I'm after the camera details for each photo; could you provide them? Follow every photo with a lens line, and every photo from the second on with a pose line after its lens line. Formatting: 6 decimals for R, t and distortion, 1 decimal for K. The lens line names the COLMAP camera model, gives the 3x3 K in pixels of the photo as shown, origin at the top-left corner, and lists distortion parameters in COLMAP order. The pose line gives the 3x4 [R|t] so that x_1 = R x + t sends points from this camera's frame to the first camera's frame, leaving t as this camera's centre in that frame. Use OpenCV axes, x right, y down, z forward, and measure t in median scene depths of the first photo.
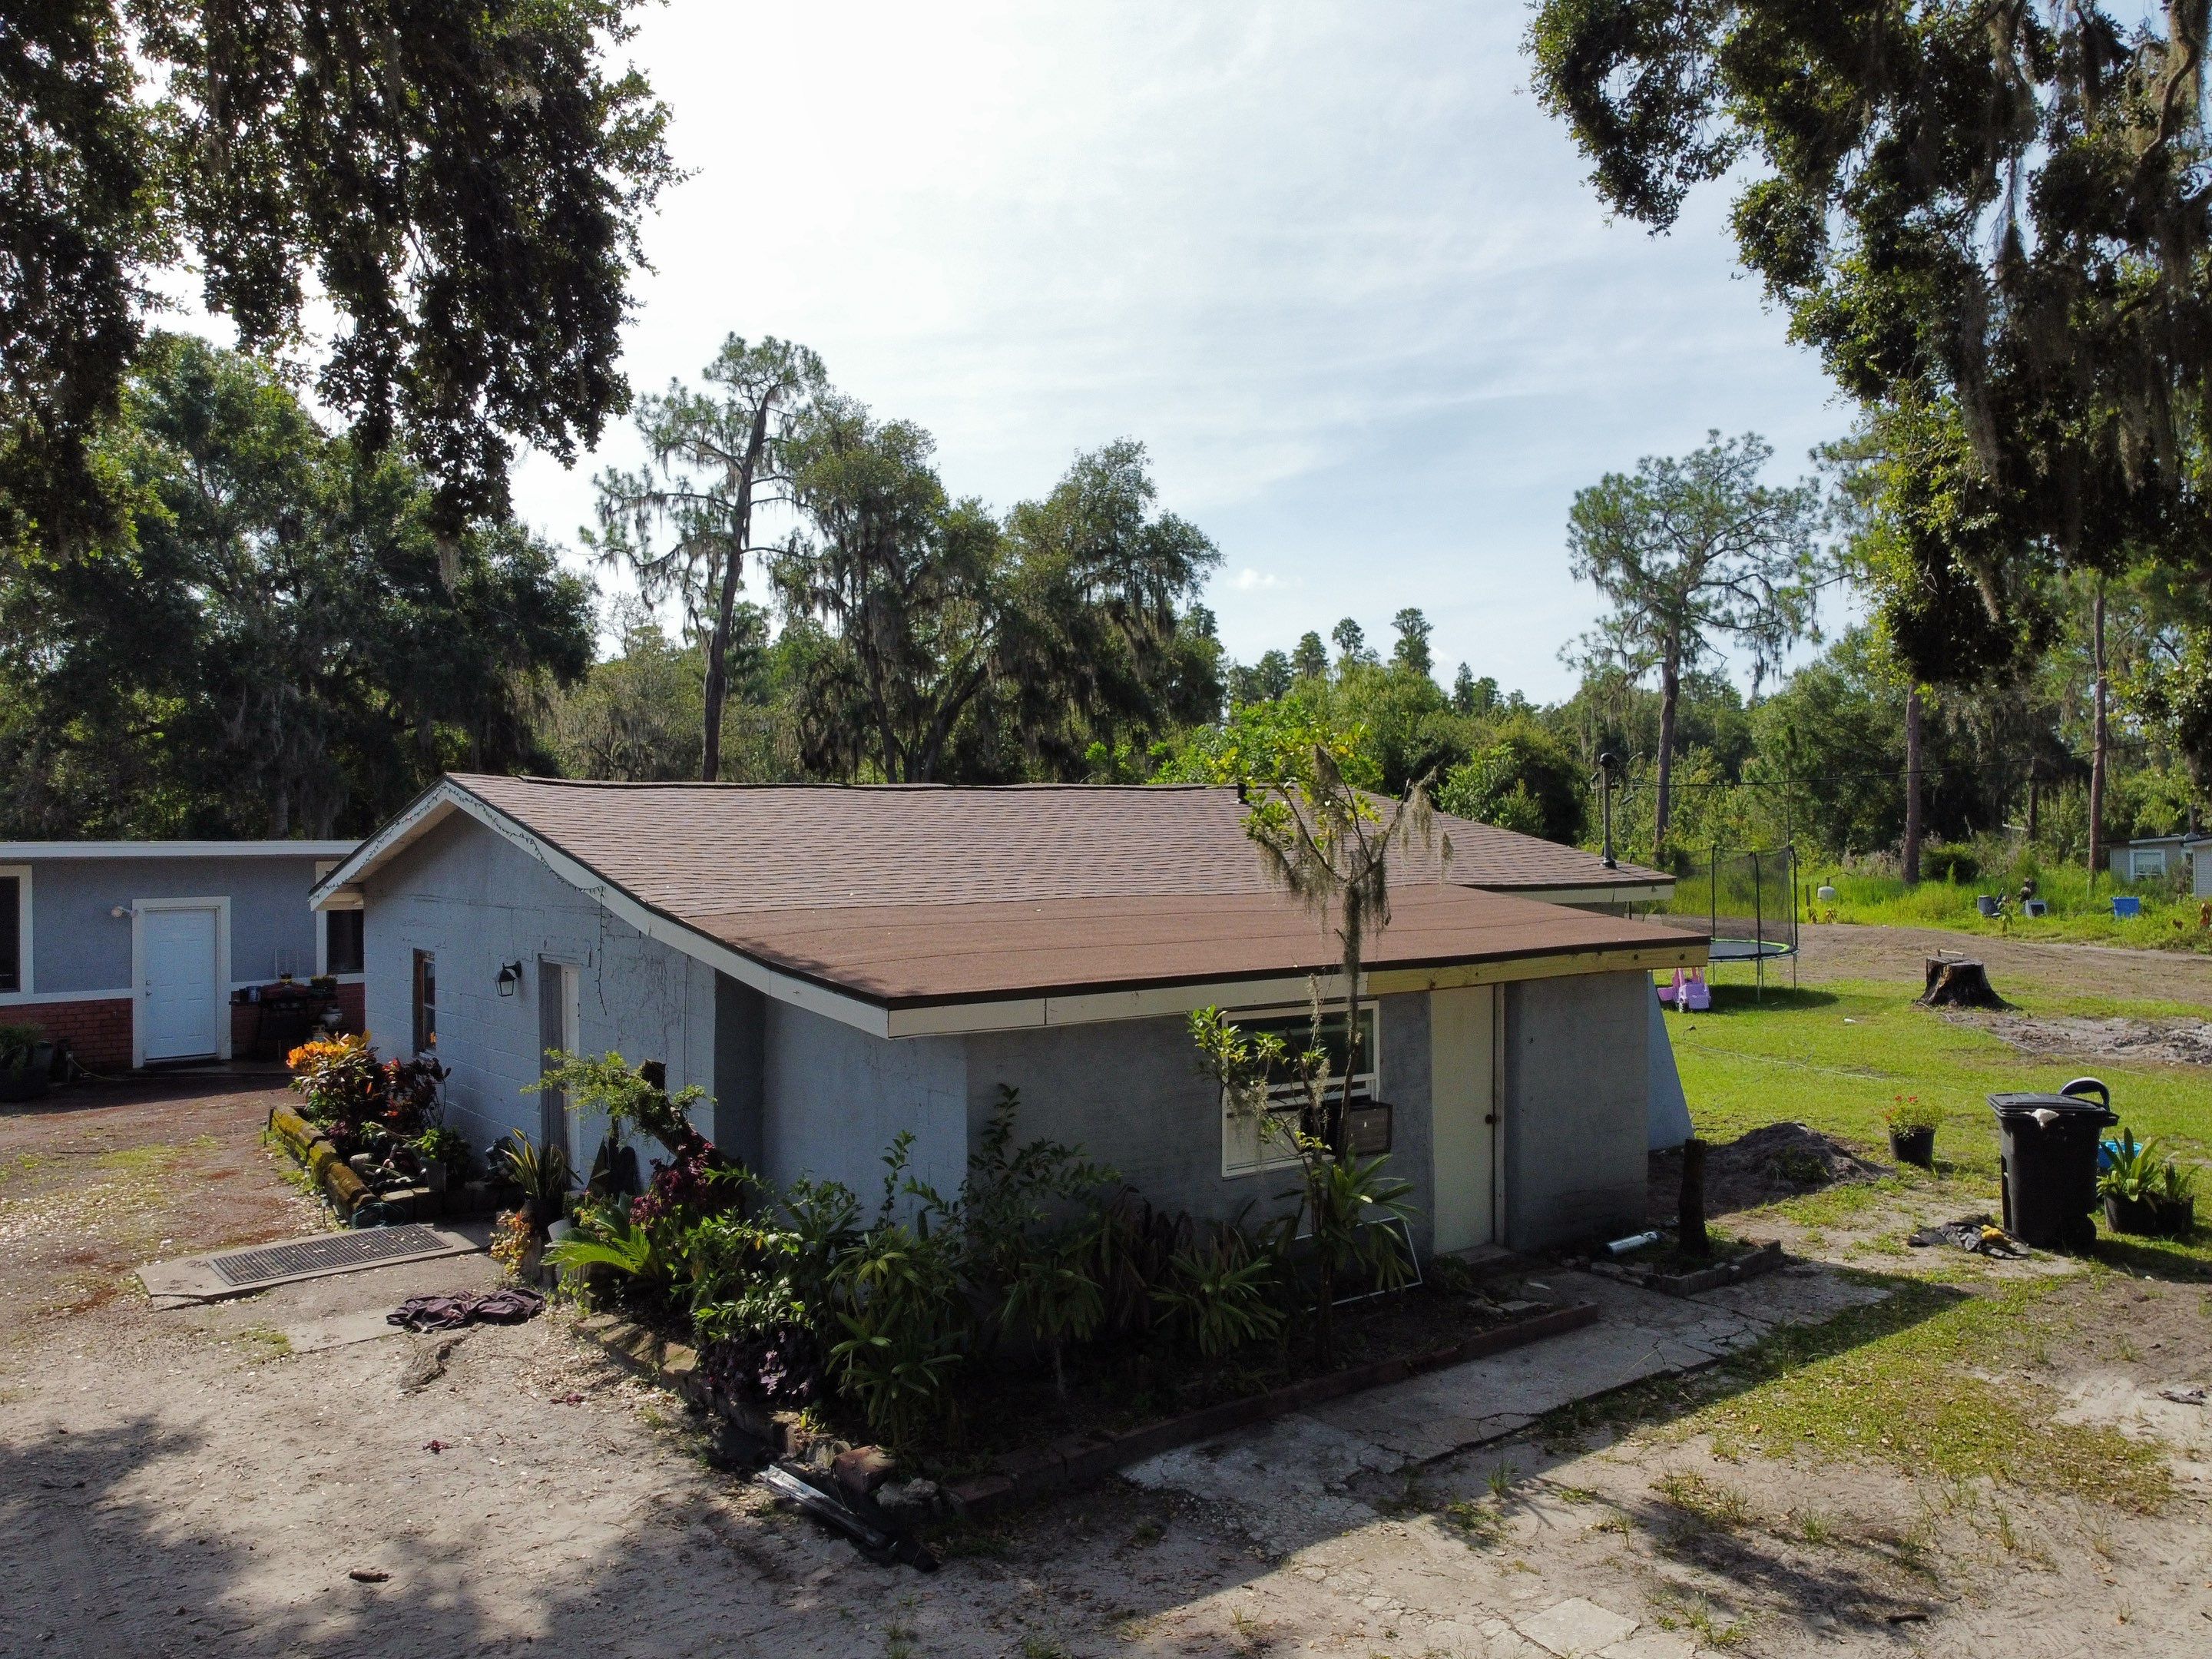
lens RADIAL K [[1666.1, 0, 1065.3], [0, 1666.1, 816.2], [0, 0, 1]] dist [-0.016415, 0.005786]
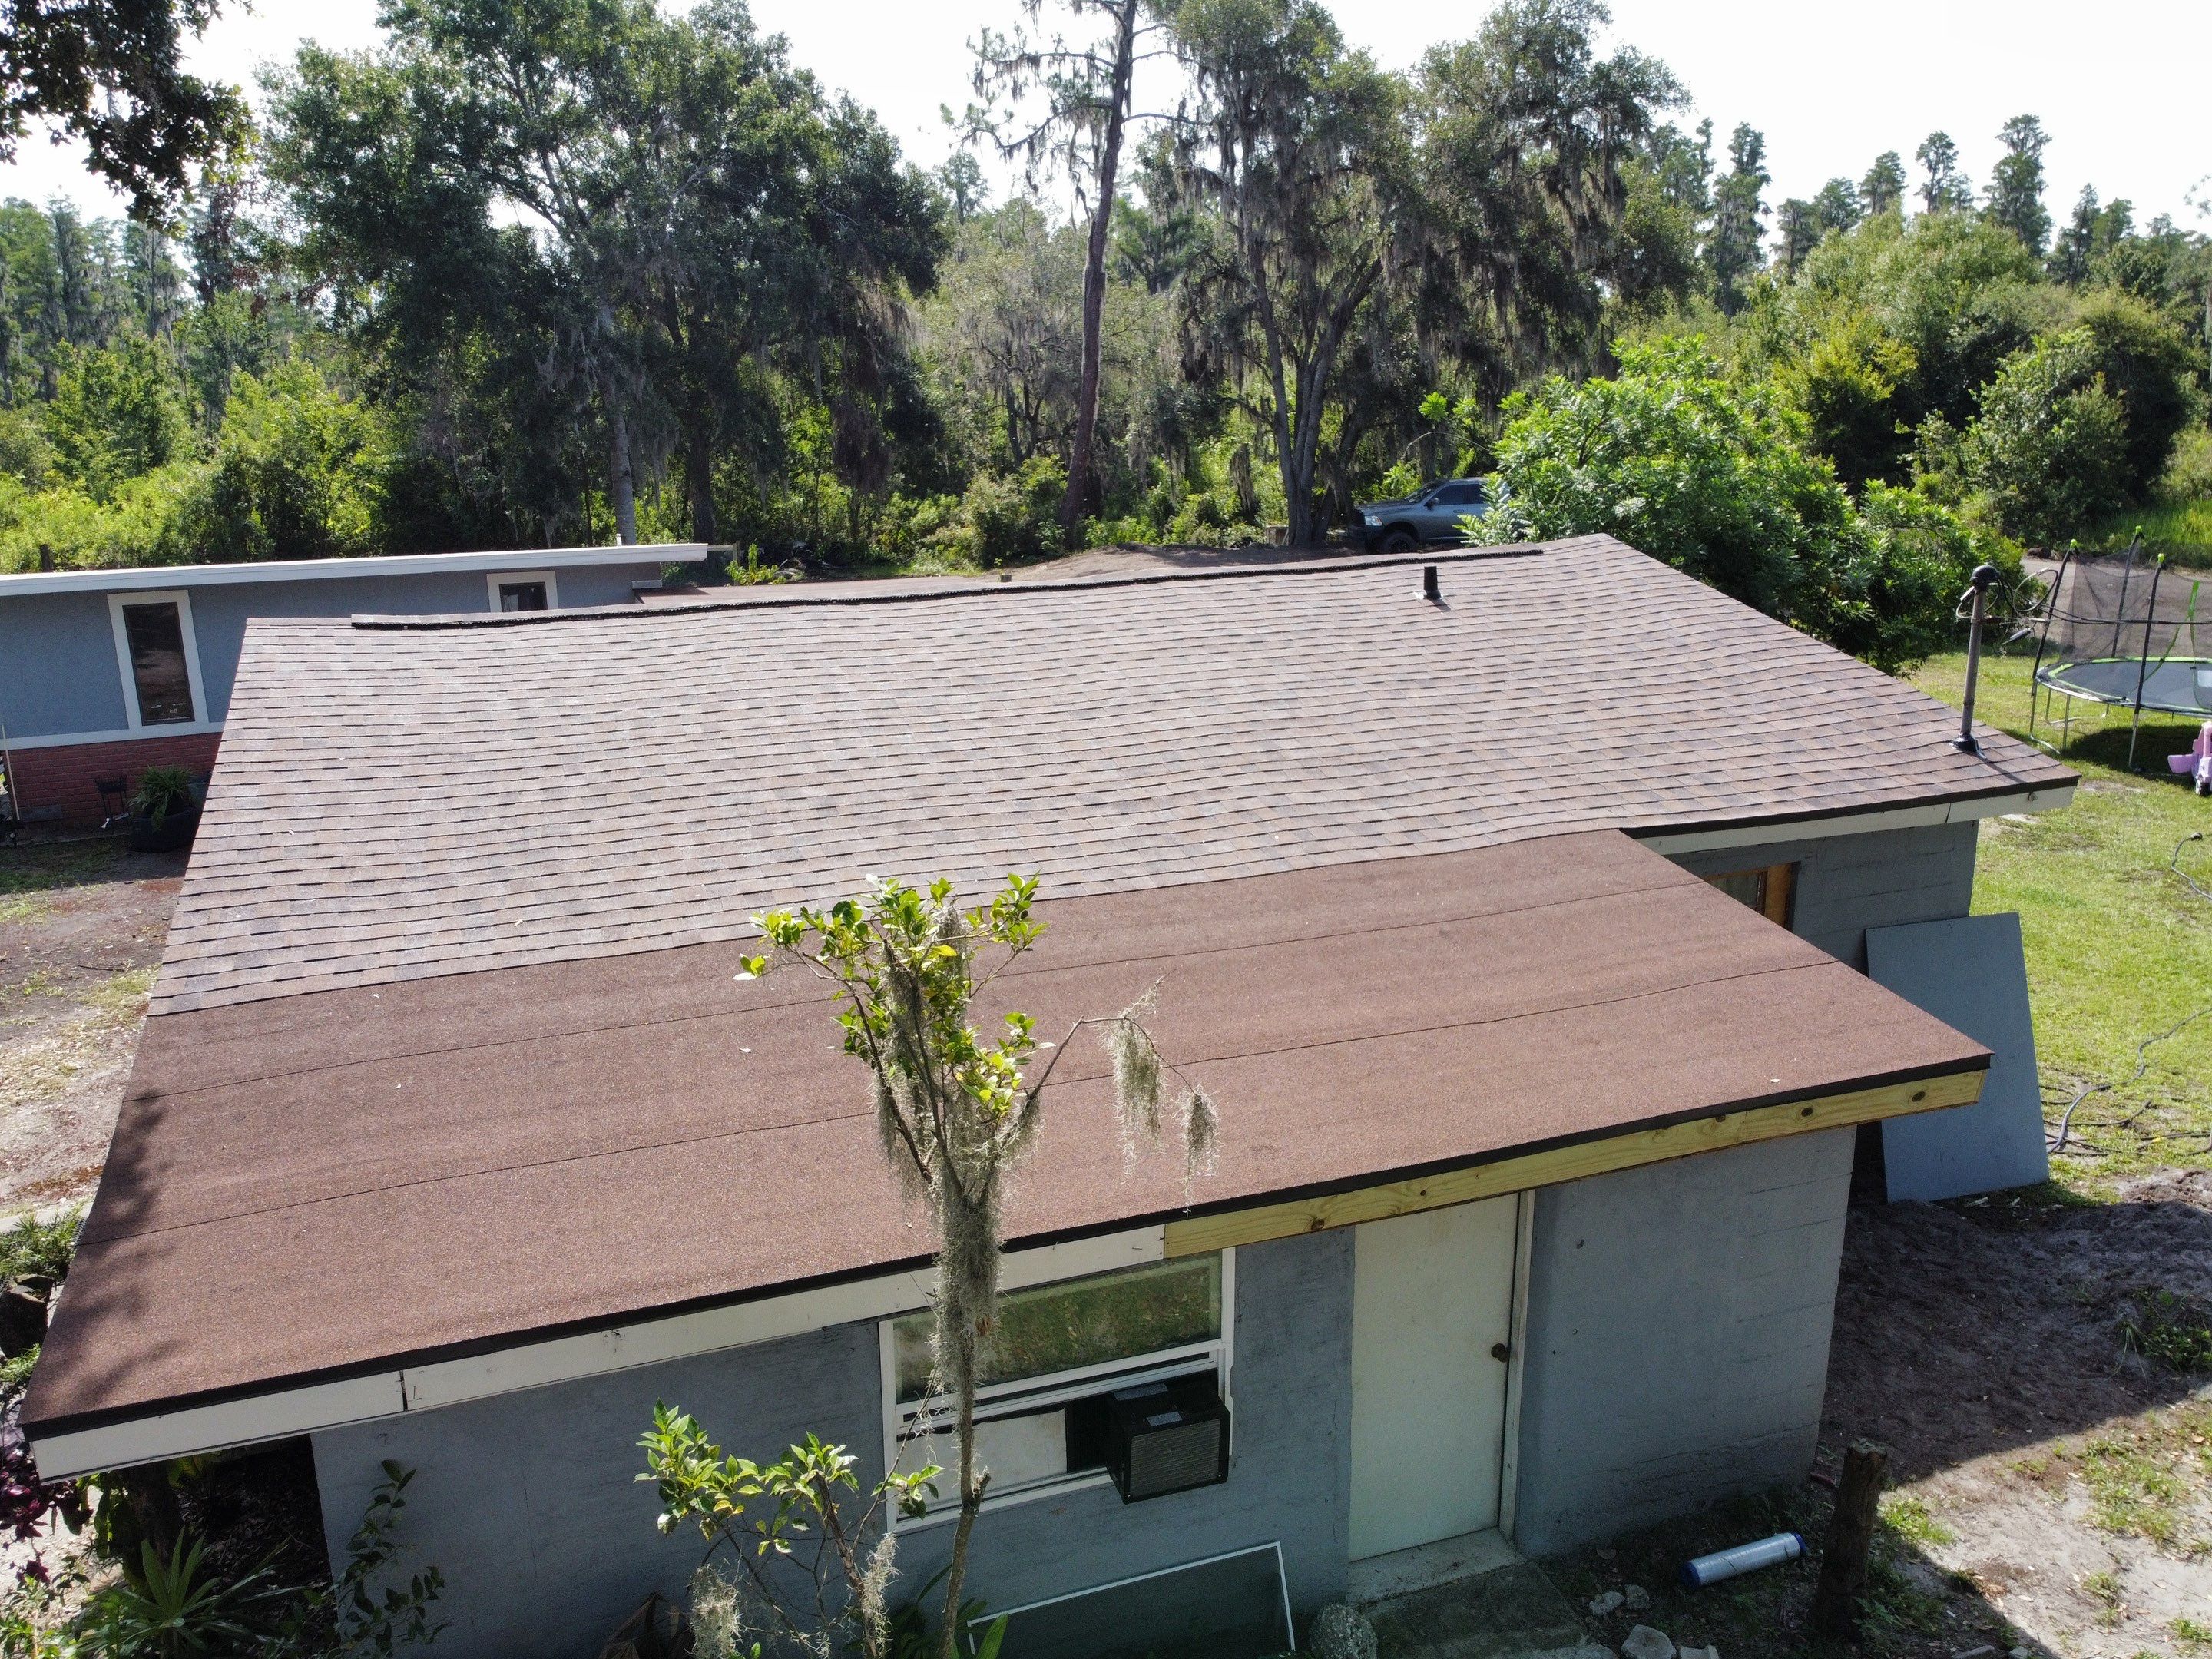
lens RADIAL K [[1666.1, 0, 1085.0], [0, 1666.1, 827.1], [0, 0, 1]] dist [-0.016415, 0.005786]
pose [[0.956647, 0.063574, -0.284226, 0.057891], [0.015108, 0.963740, 0.266415, -0.034684], [0.290857, -0.259159, 0.920999, 0.097323]]
